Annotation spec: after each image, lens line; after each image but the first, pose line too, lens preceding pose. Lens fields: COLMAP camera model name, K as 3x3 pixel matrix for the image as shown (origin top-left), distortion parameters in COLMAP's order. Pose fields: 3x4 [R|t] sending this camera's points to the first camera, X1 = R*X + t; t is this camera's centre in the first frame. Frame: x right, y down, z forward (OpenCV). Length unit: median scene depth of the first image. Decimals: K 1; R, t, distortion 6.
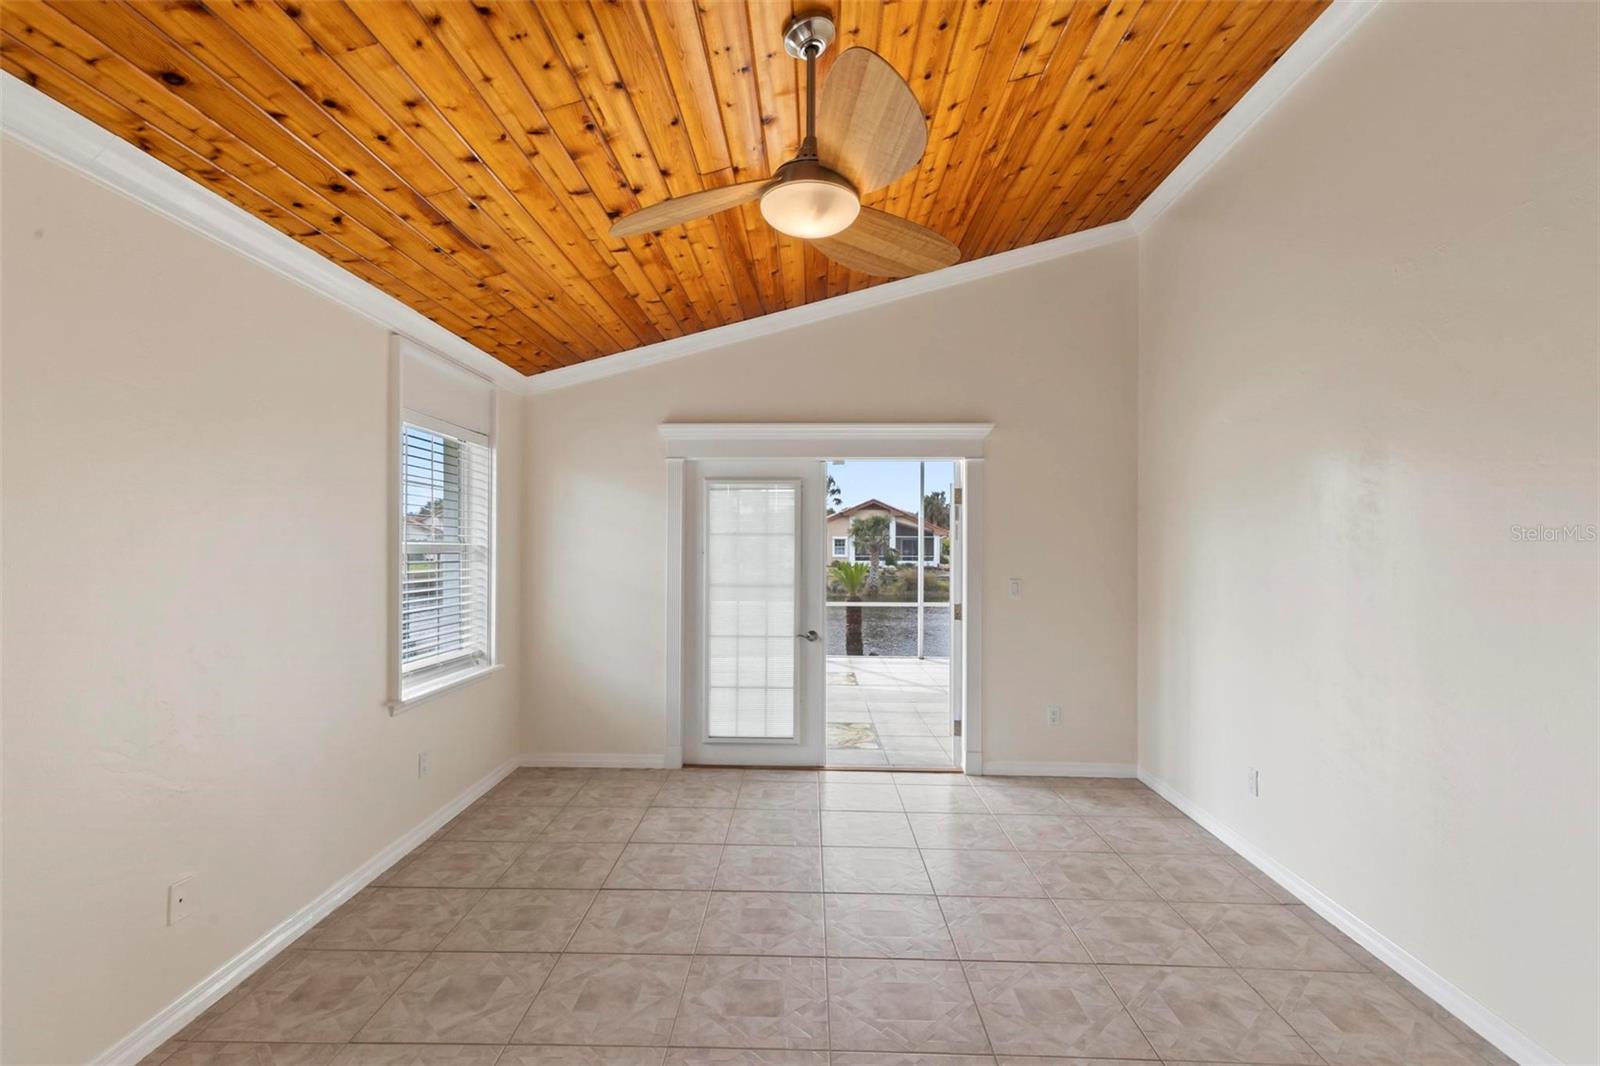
lens RADIAL K [[723.1, 0, 788.1], [0, 723.1, 539.1], [0, 0, 1]] dist [0.009519, -0.001277]
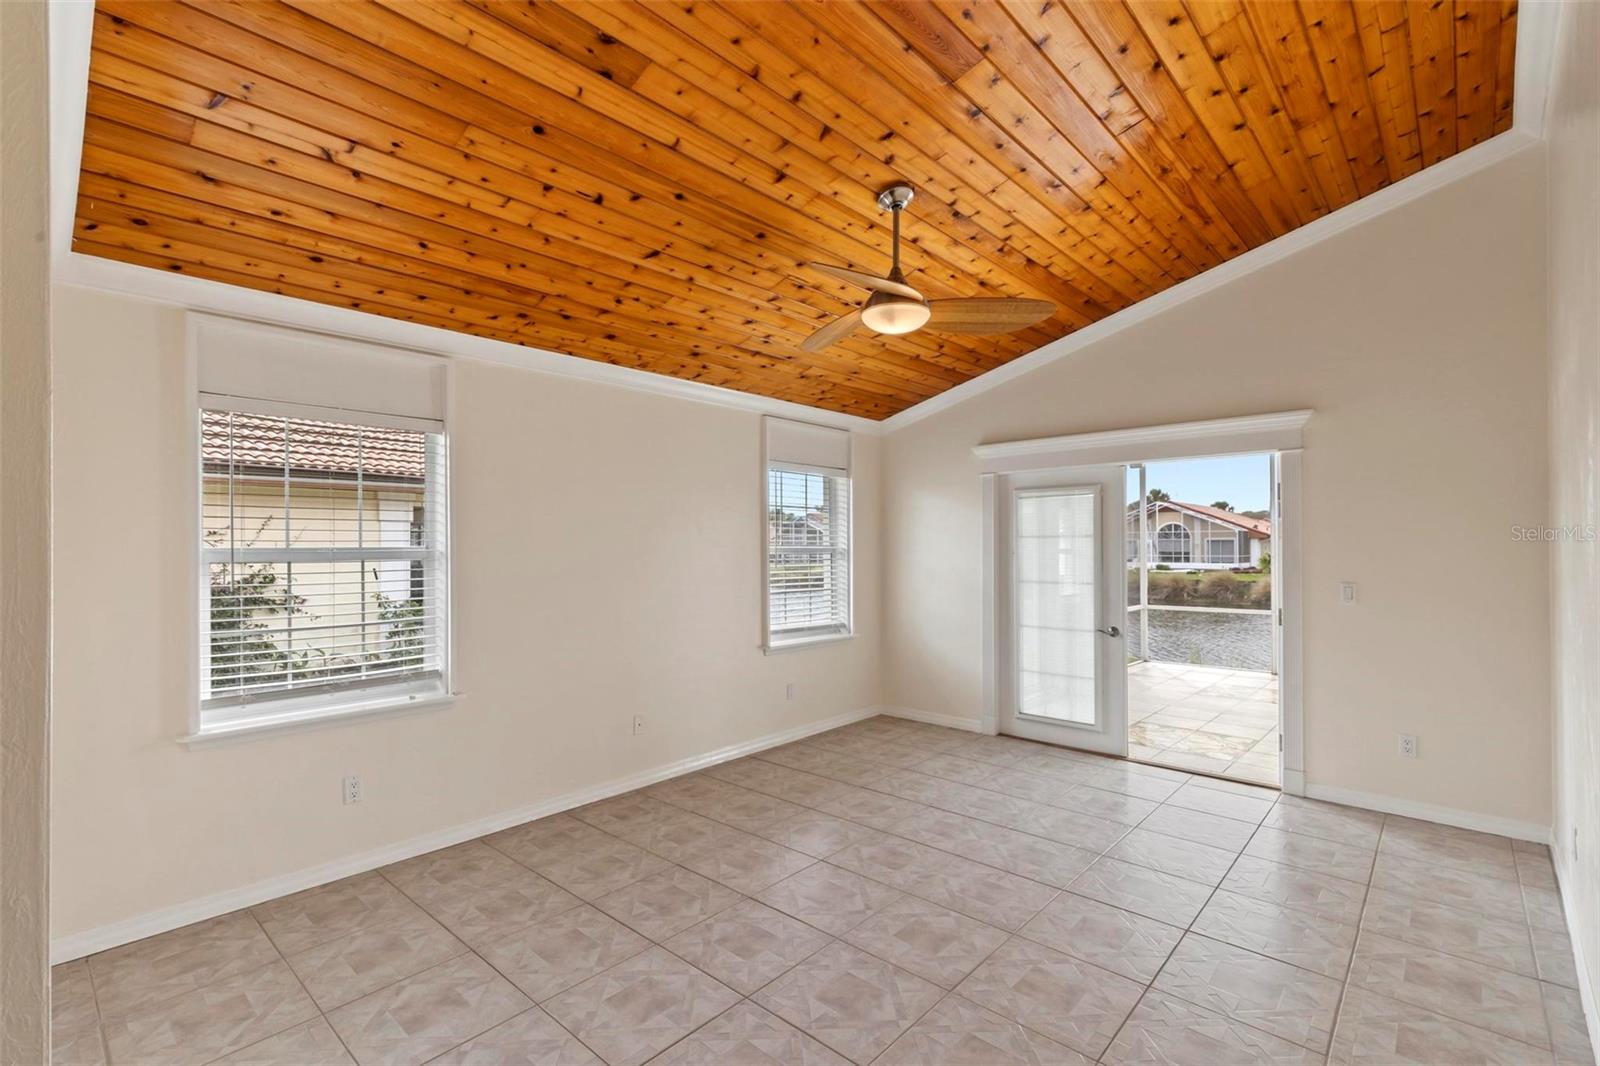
lens RADIAL K [[723.1, 0, 788.1], [0, 723.1, 539.1], [0, 0, 1]] dist [0.009519, -0.001277]
pose [[0.752383, -0.014875, -0.658558, 0.451948], [0.012059, 0.999888, -0.008808, 0.002380], [0.658615, -0.001315, 0.752479, -0.133814]]
